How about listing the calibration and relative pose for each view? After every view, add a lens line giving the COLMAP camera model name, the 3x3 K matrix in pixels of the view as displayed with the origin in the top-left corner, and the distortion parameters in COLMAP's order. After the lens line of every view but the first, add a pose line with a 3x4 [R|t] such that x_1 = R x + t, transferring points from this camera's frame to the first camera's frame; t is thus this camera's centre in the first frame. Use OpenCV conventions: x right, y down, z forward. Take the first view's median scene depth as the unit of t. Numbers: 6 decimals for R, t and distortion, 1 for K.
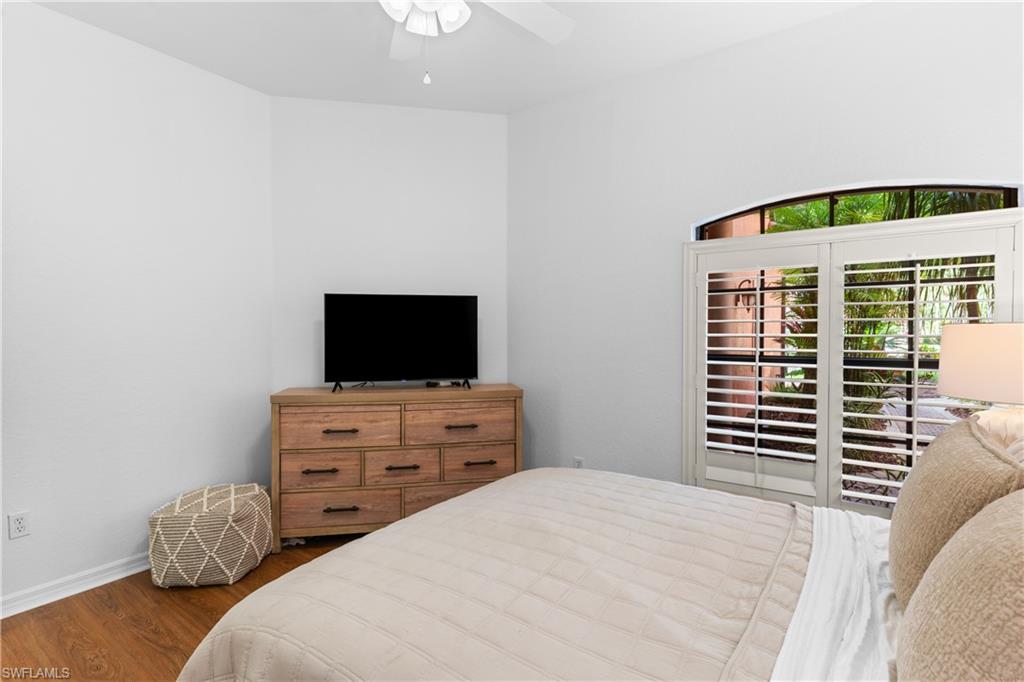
lens RADIAL K [[501.1, 0, 507.3], [0, 501.1, 333.6], [0, 0, 1]] dist [-0.000457, 0.000186]
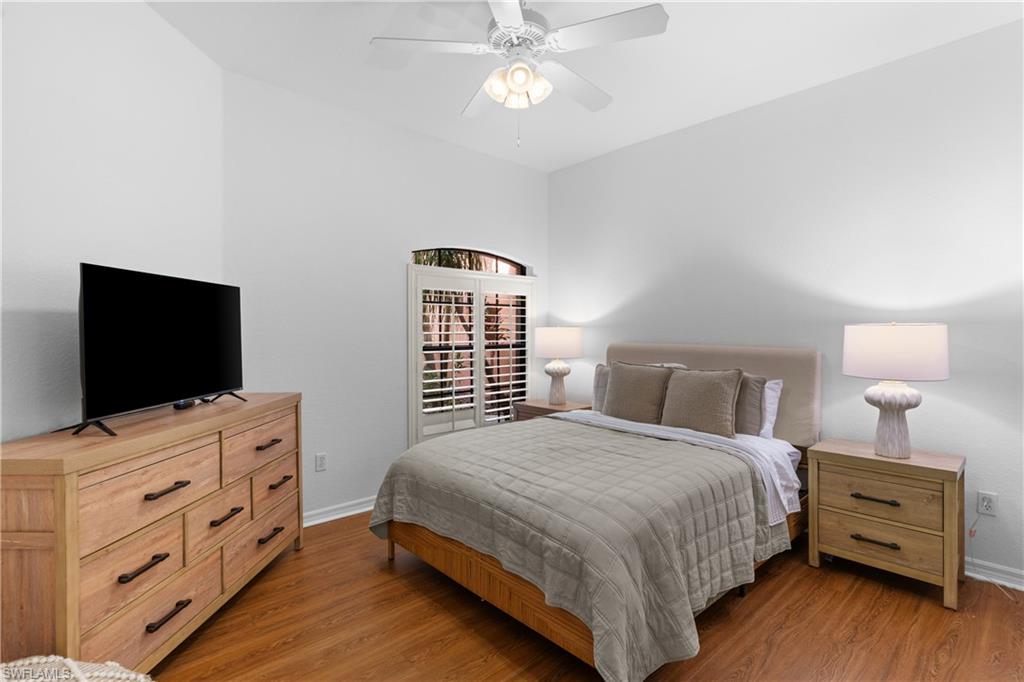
lens RADIAL K [[501.1, 0, 507.3], [0, 501.1, 333.6], [0, 0, 1]] dist [-0.000457, 0.000186]
pose [[0.194123, -0.003869, 0.980970, -0.857124], [0.015236, 0.999883, 0.000929, 0.005549], [-0.980859, 0.014765, 0.194159, 0.457865]]
